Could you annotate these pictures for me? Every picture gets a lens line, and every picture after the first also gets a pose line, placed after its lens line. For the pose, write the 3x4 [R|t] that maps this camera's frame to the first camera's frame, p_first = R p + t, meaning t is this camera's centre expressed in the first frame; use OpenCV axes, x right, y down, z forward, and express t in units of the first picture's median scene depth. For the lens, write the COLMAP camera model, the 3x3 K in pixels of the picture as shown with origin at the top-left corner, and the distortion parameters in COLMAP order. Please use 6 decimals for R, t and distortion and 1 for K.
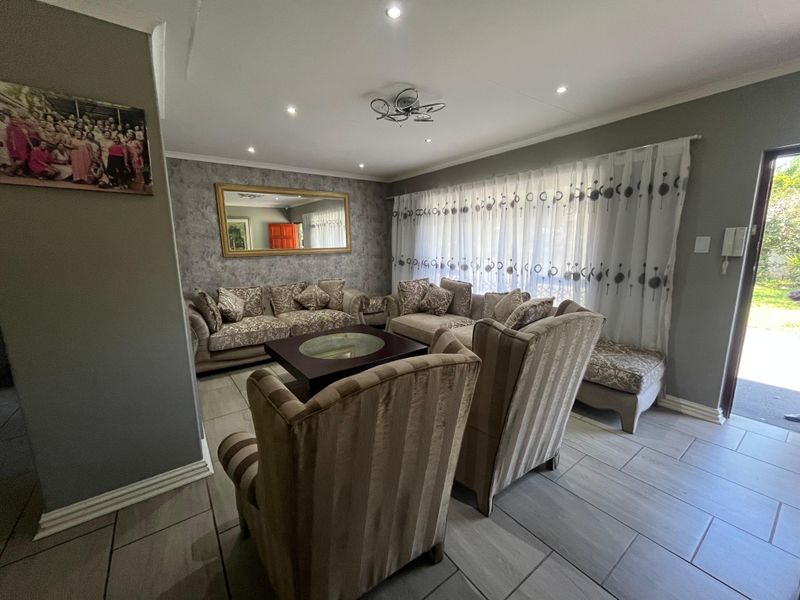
lens RADIAL K [[324.4, 0, 396.8], [0, 324.4, 299.5], [0, 0, 1]] dist [0.001948, -0.000210]
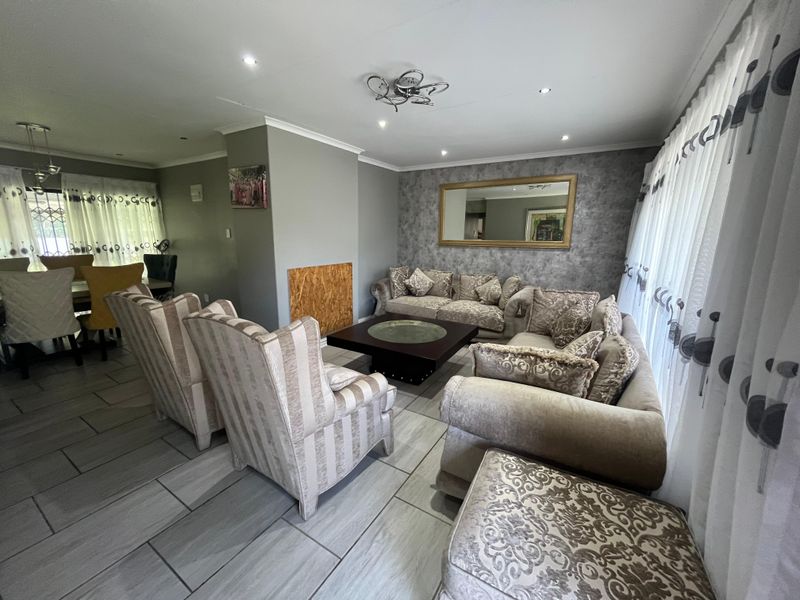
lens RADIAL K [[324.4, 0, 396.8], [0, 324.4, 299.5], [0, 0, 1]] dist [0.001948, -0.000210]
pose [[0.375604, 0.204949, -0.903835, 0.584578], [-0.178745, 0.972951, 0.146341, -0.085160], [0.909380, 0.106589, 0.402078, 0.402360]]
